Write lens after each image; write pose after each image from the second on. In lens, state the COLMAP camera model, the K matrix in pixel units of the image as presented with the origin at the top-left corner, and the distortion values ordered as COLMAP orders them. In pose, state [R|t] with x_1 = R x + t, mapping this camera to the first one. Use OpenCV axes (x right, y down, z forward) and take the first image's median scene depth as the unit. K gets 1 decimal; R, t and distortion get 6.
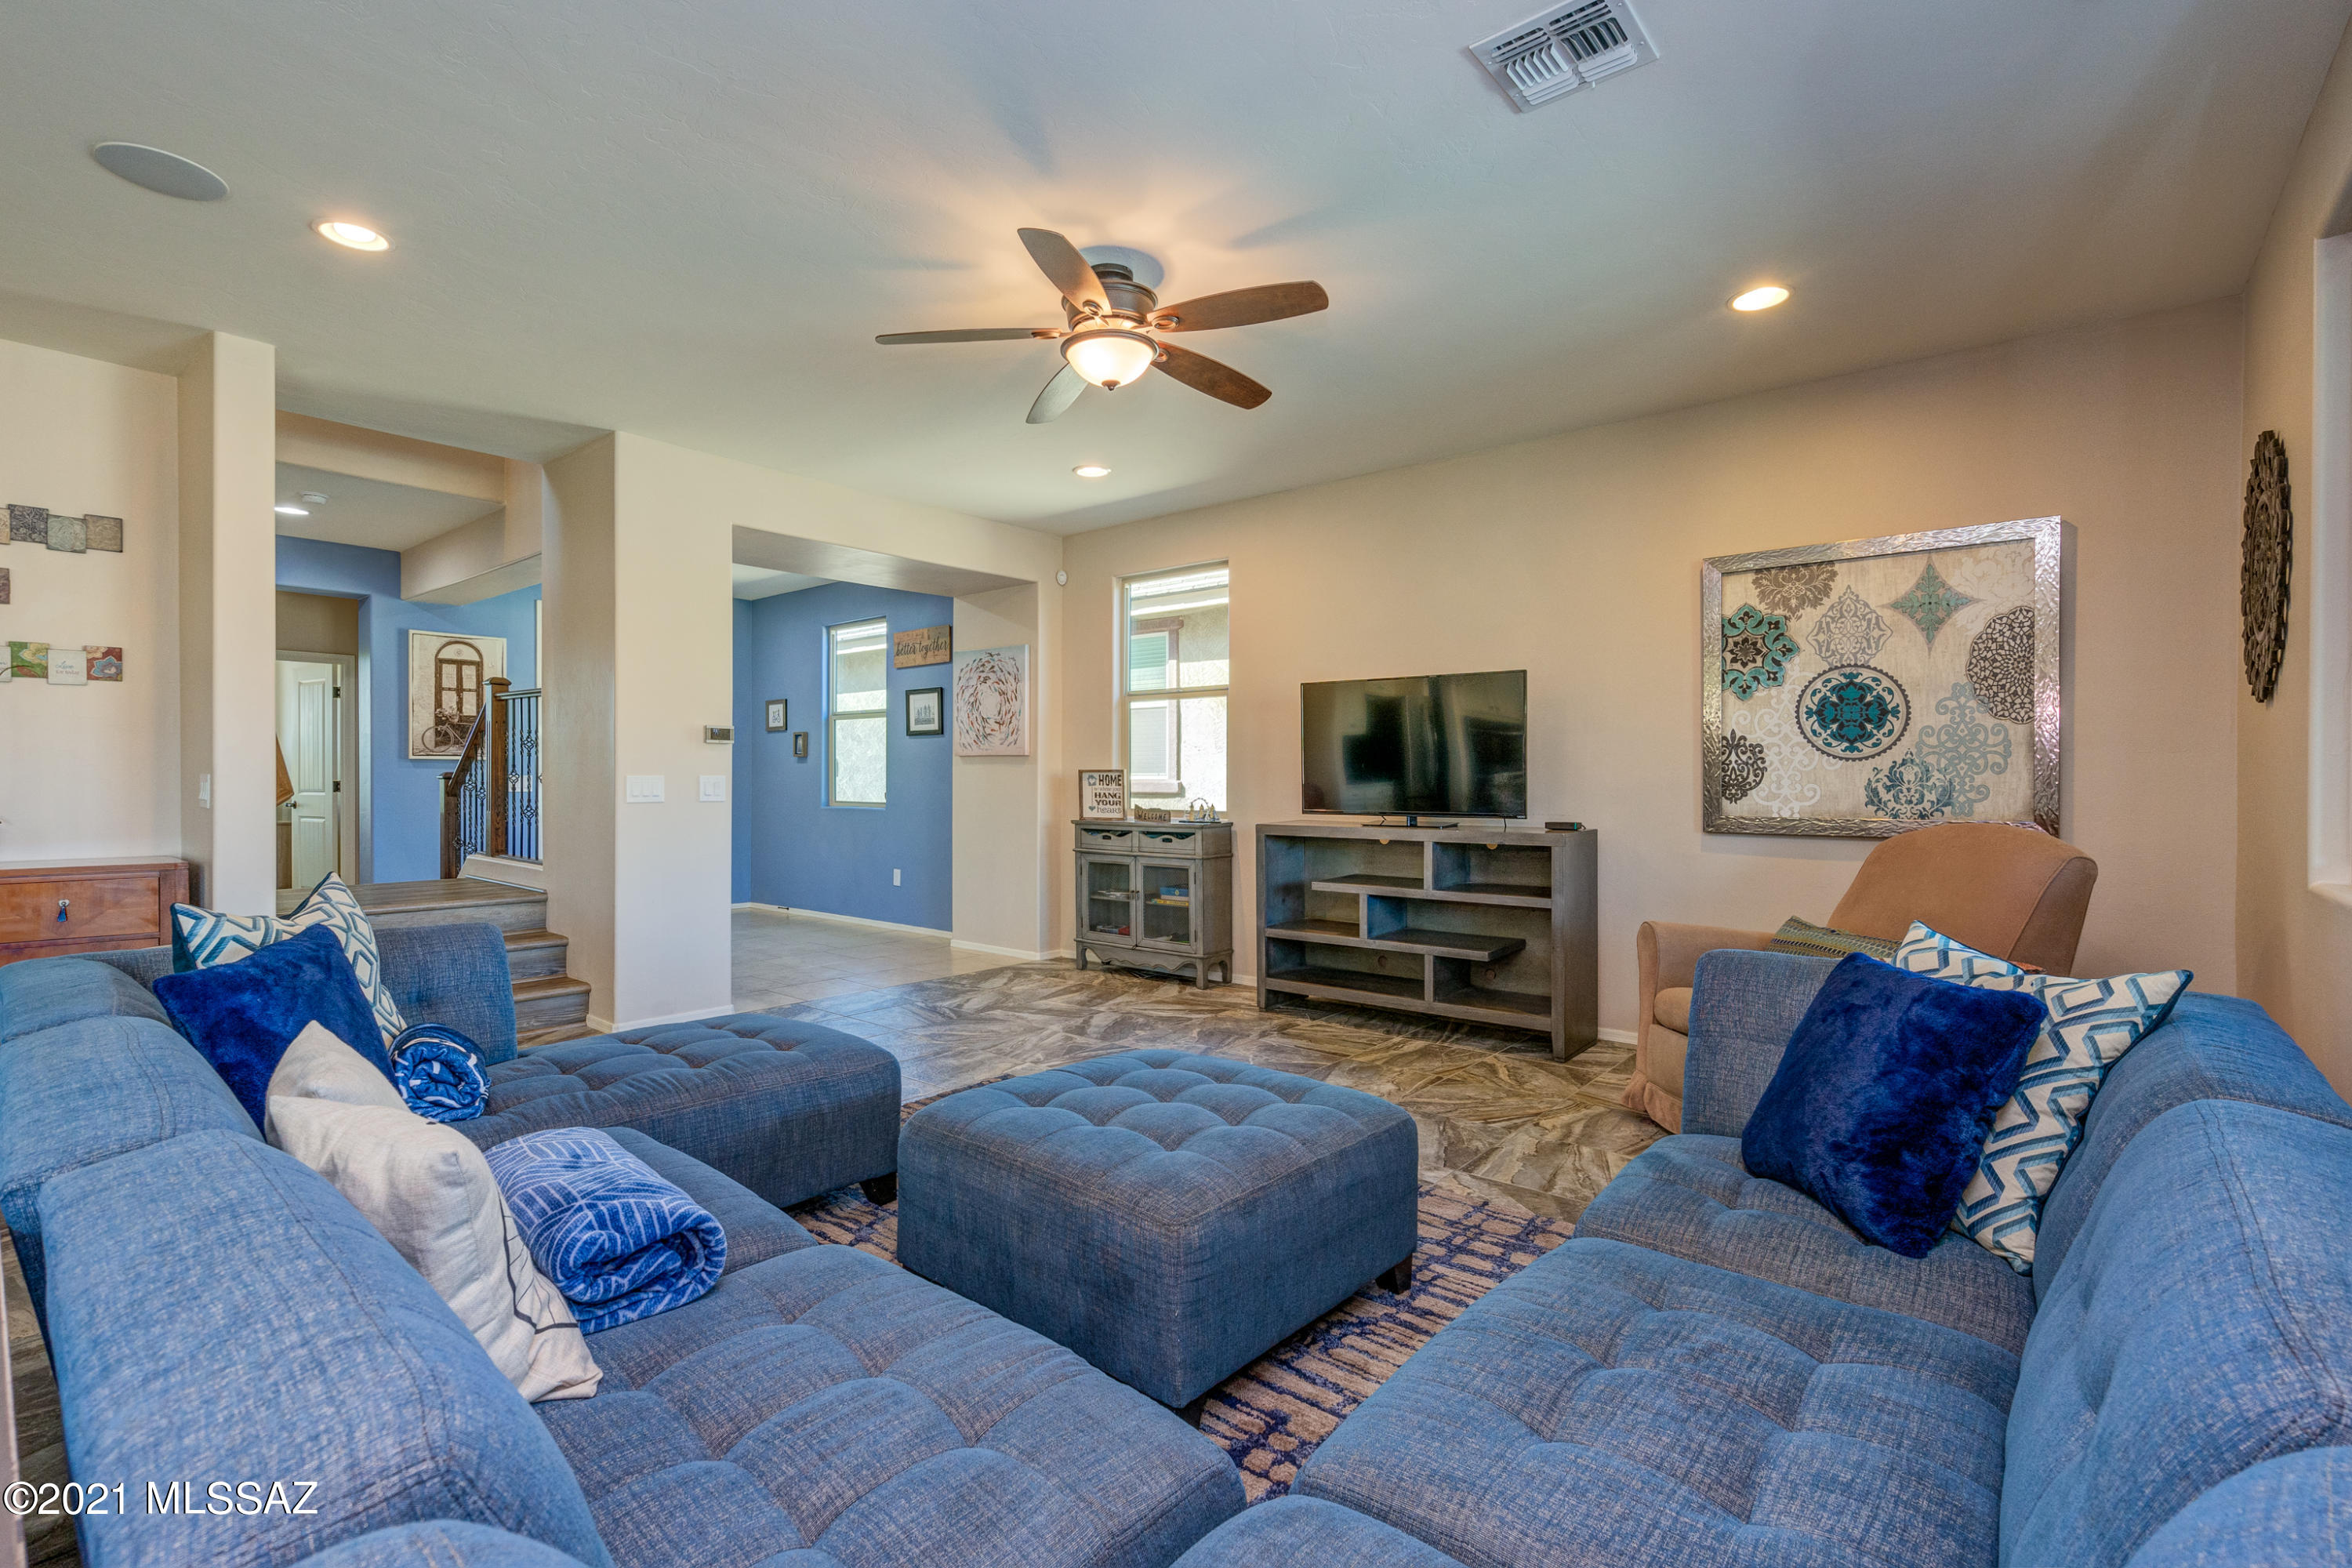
lens RADIAL K [[1067.5, 0, 1173.8], [0, 1067.5, 791.2], [0, 0, 1]] dist [-0.005186, 0.001703]
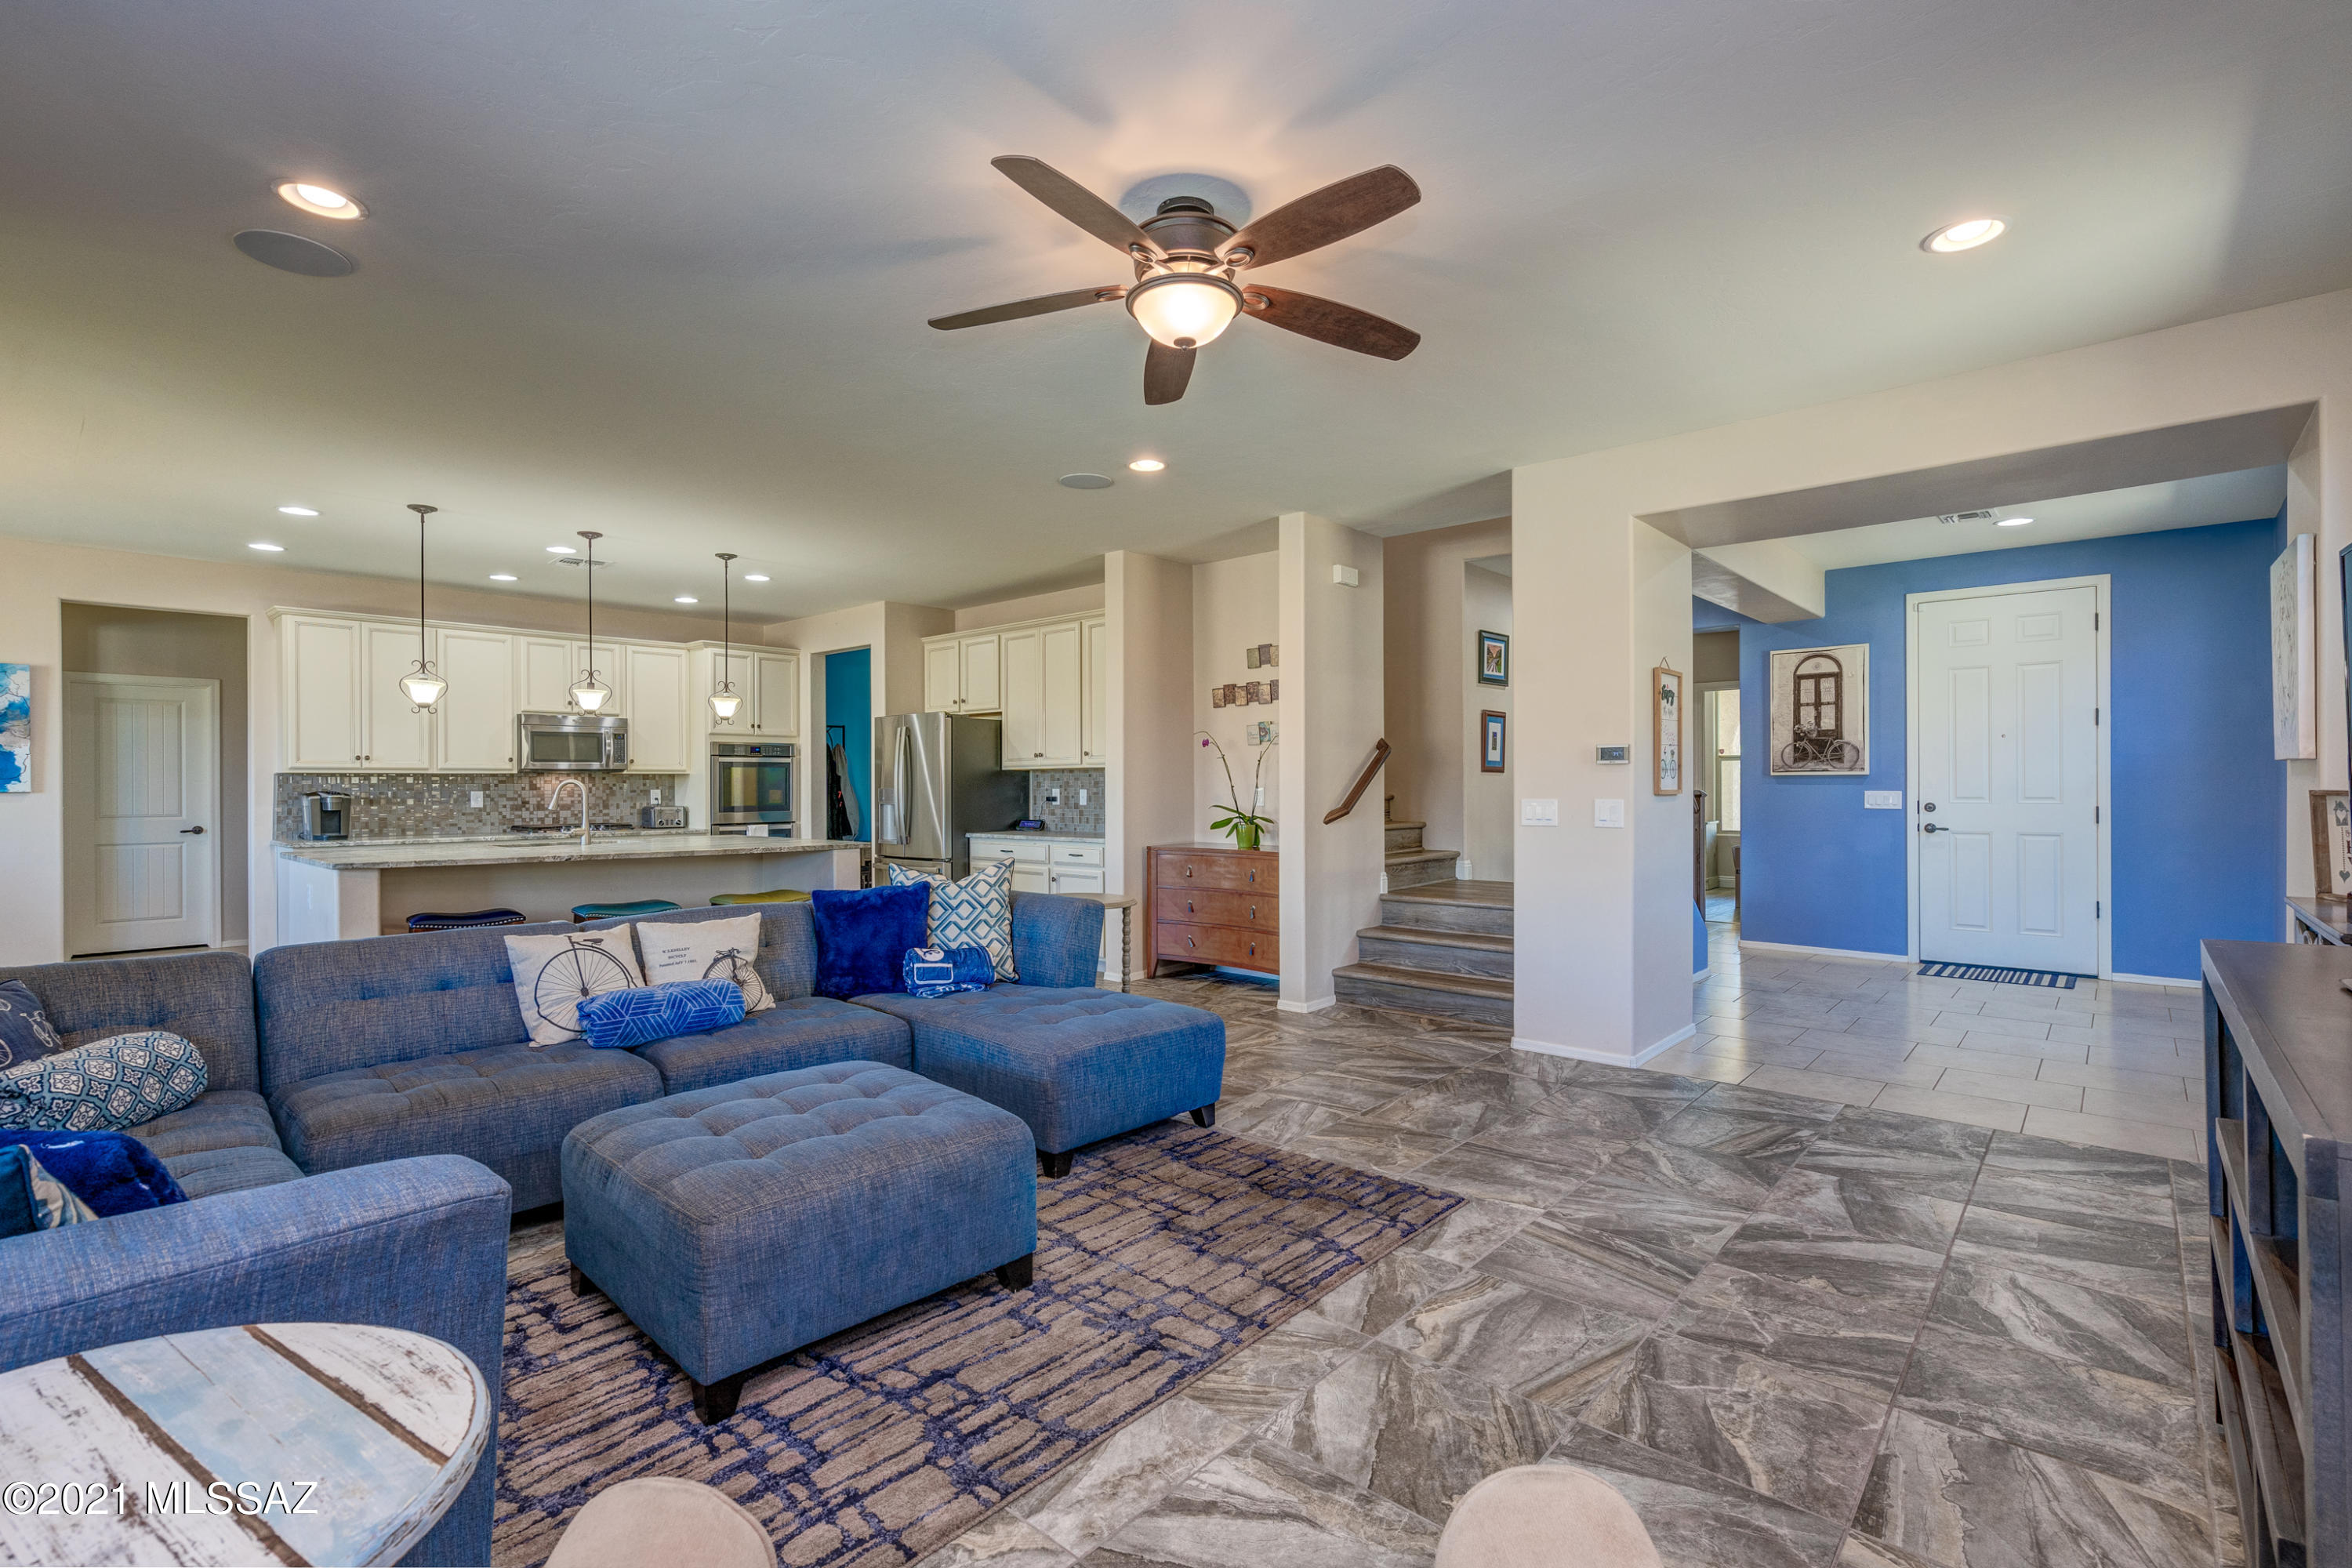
lens RADIAL K [[1067.5, 0, 1169.9], [0, 1067.5, 786.1], [0, 0, 1]] dist [-0.005186, 0.001703]
pose [[-0.046611, -0.001233, -0.998912, 0.345997], [-0.004516, 0.999989, -0.001023, -0.016210], [0.998903, 0.004464, -0.046617, 0.459915]]
